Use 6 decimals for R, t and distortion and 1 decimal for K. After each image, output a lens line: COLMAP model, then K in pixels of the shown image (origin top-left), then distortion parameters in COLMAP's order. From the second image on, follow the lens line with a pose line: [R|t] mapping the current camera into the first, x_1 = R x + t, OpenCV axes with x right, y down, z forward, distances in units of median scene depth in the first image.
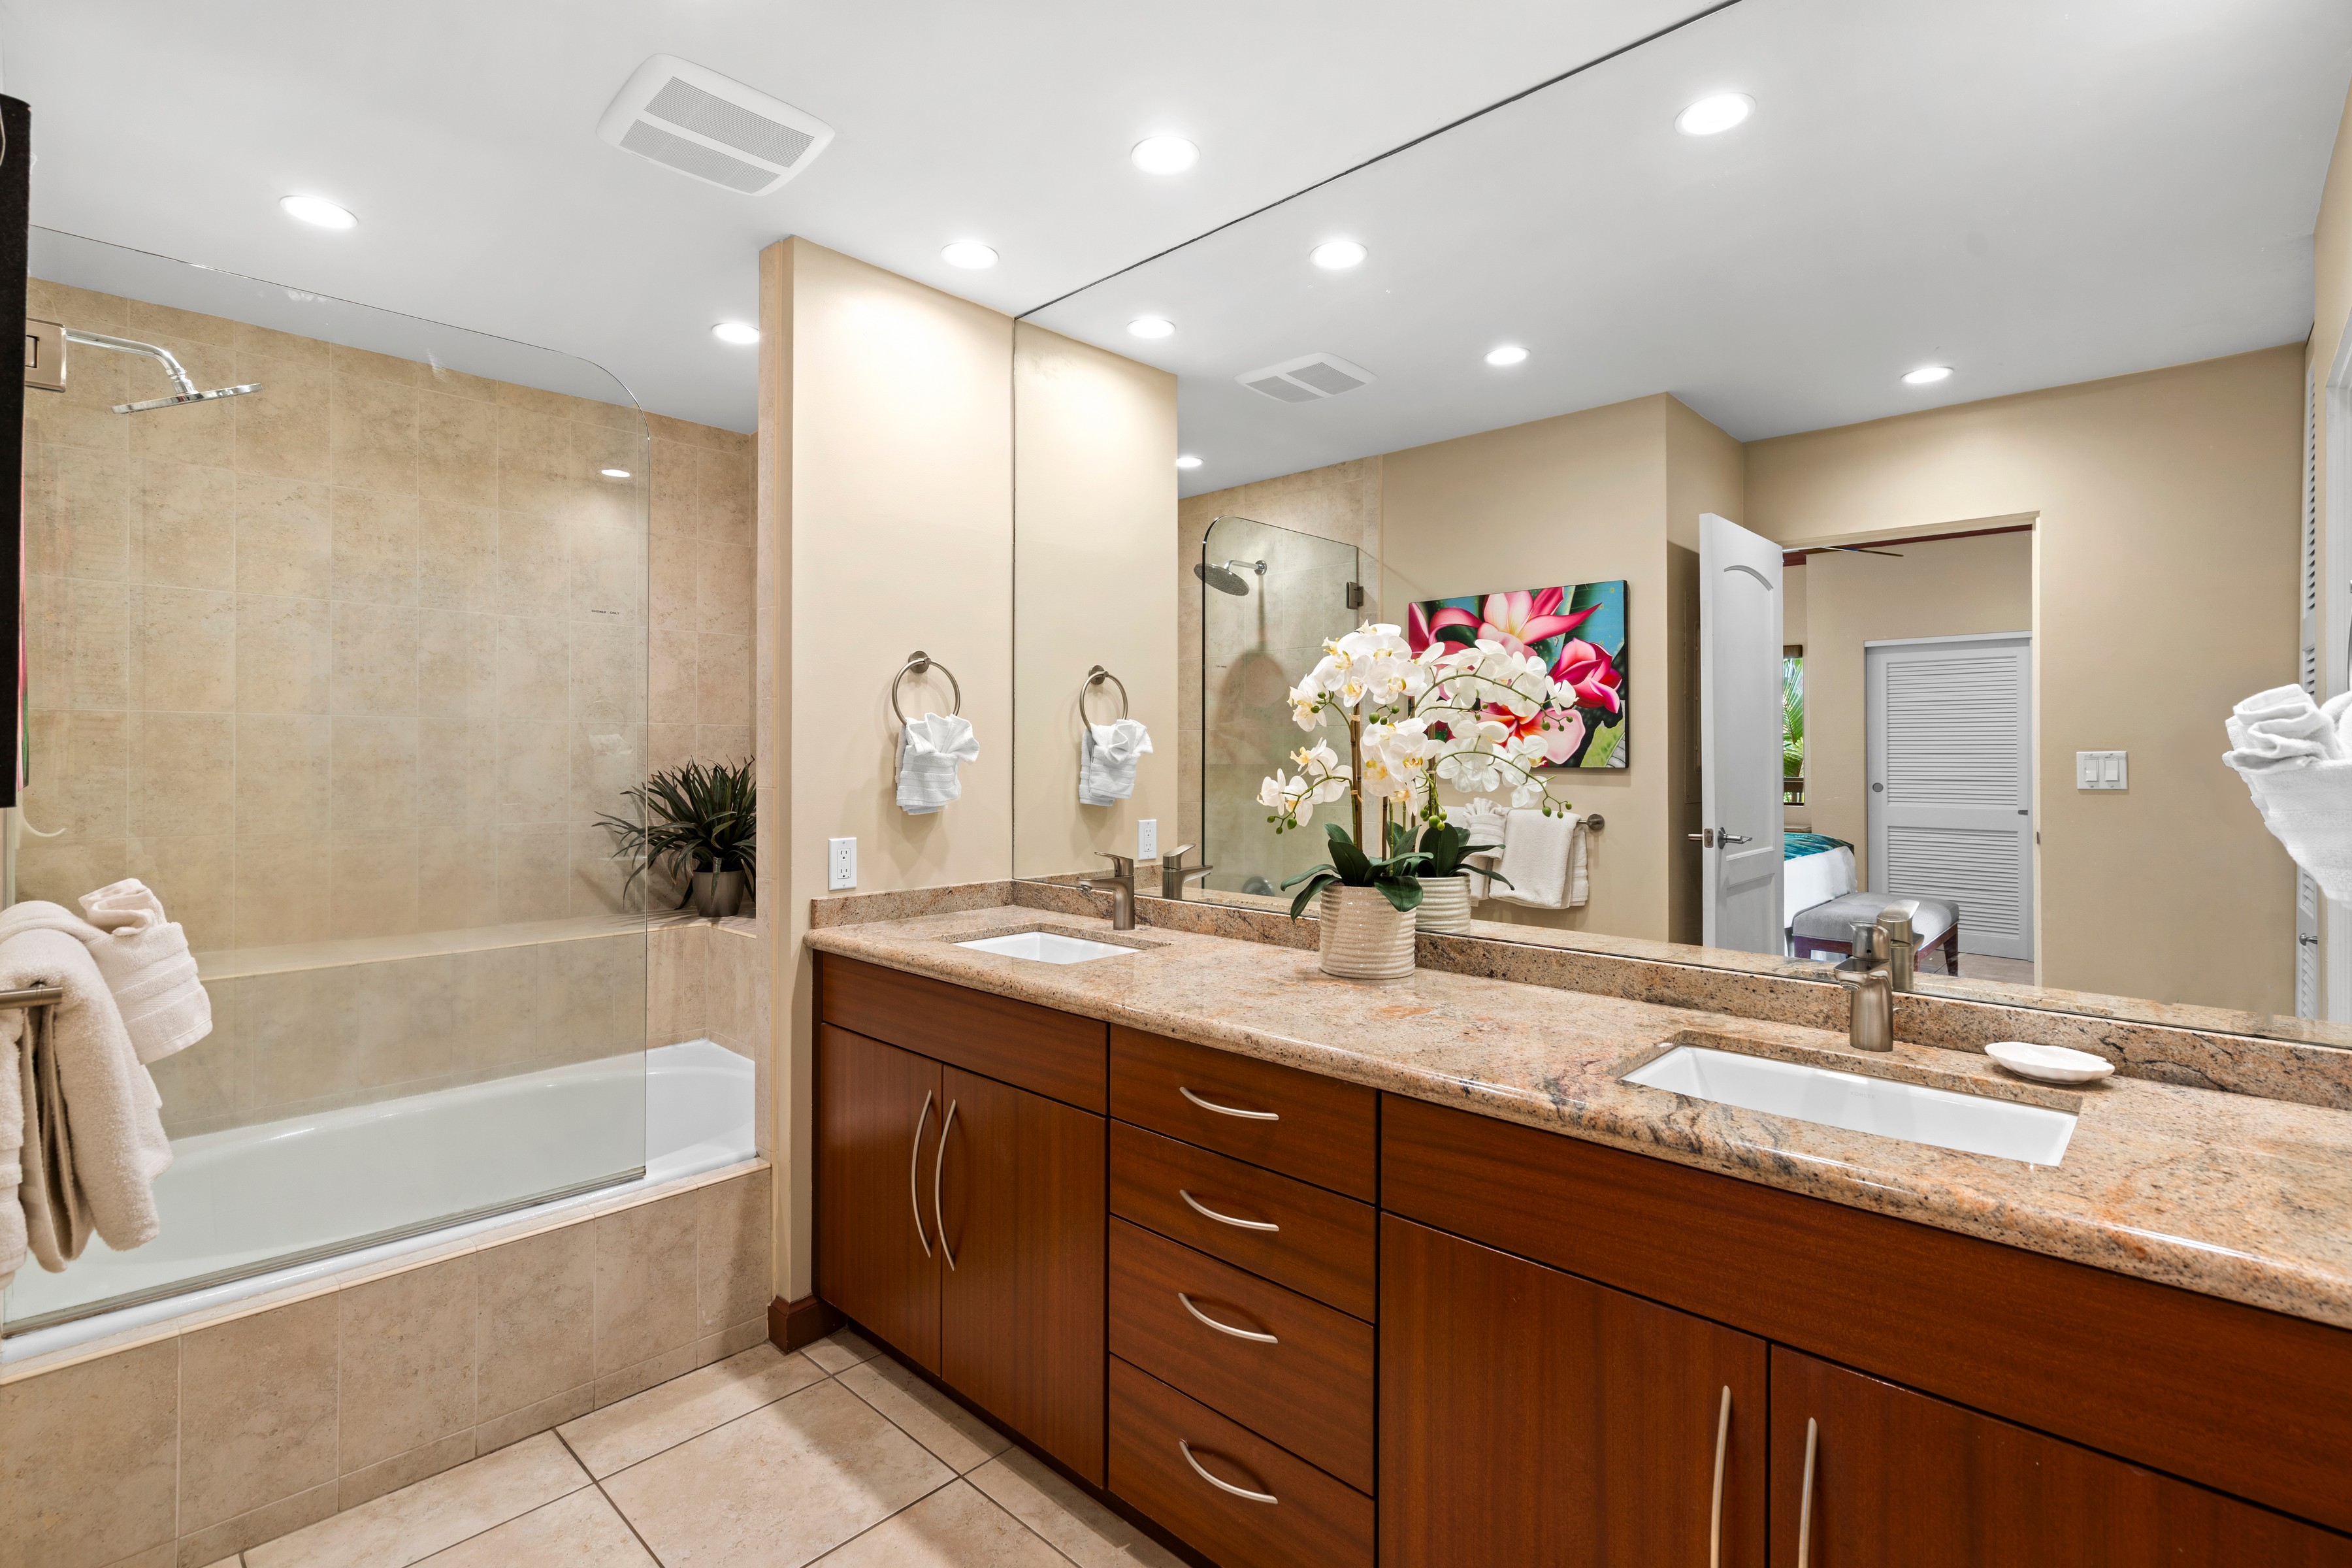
lens RADIAL K [[1065.2, 0, 1172.5], [0, 1065.2, 759.9], [0, 0, 1]] dist [-0.005151, 0.001443]
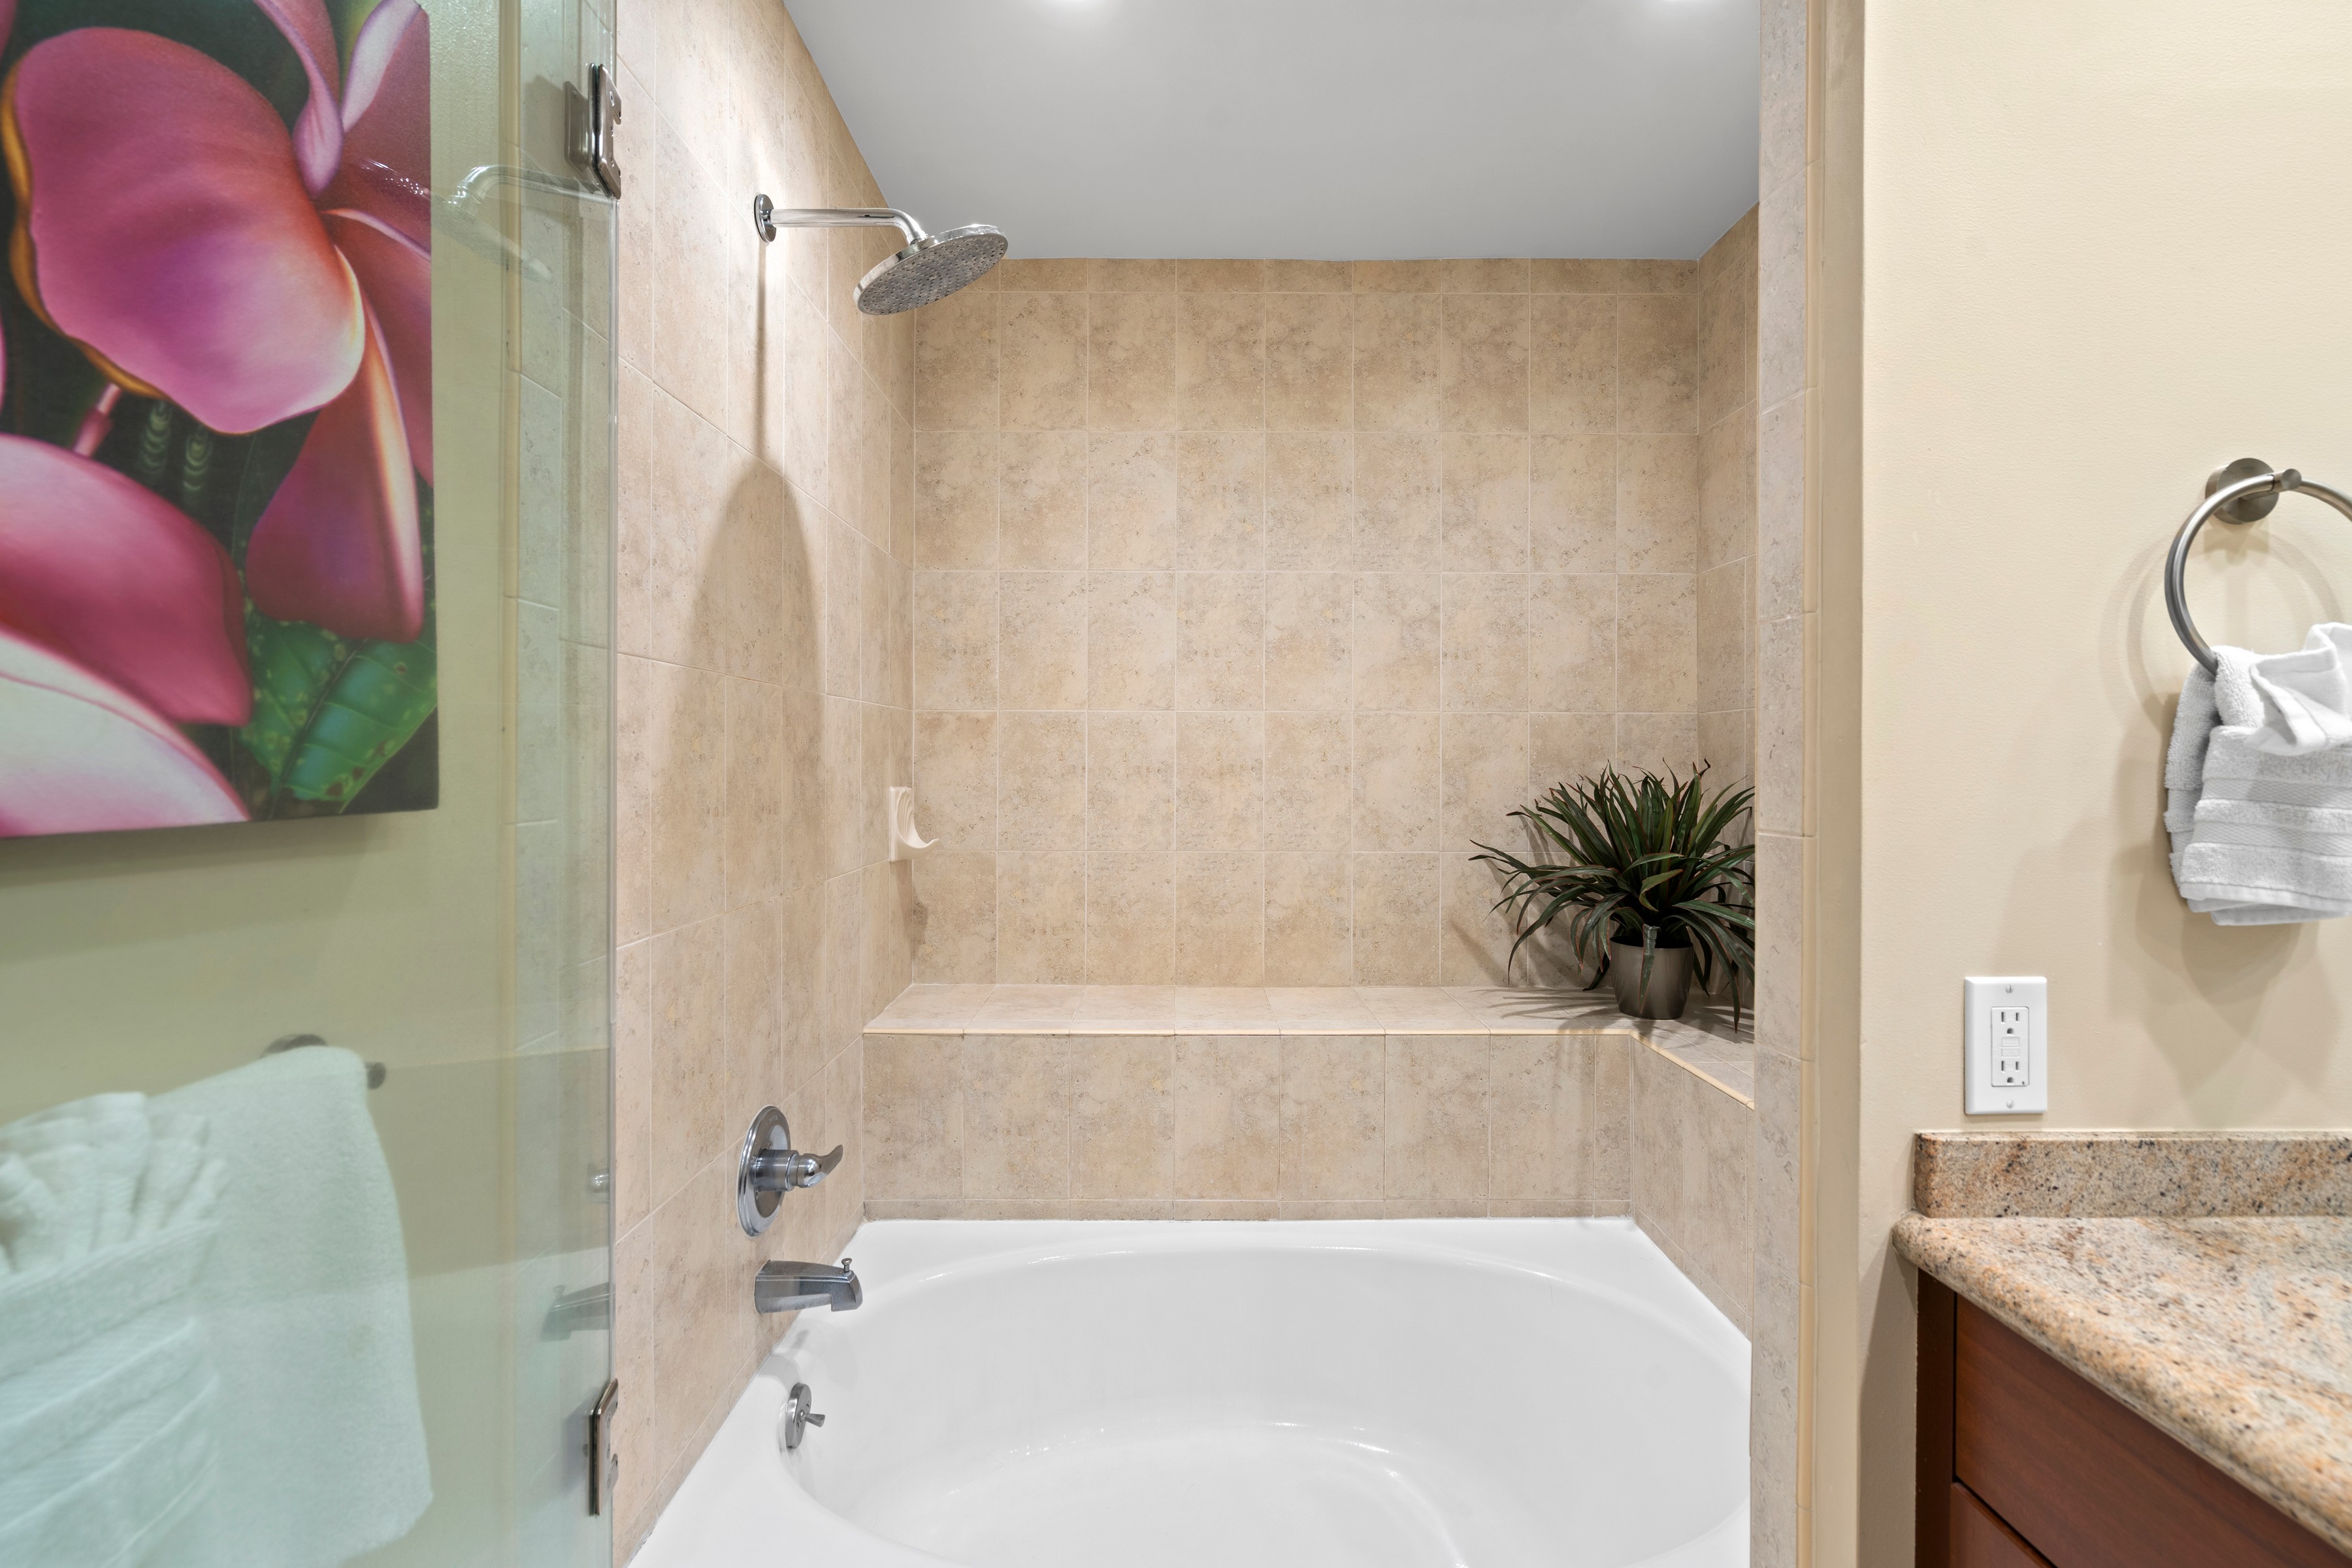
lens RADIAL K [[1065.2, 0, 1172.5], [0, 1065.2, 759.9], [0, 0, 1]] dist [-0.005151, 0.001443]
pose [[0.686626, -0.001815, -0.727008, -0.185785], [-0.002825, 0.999983, -0.005164, 0.000023], [0.727005, 0.005599, 0.686609, 0.412530]]
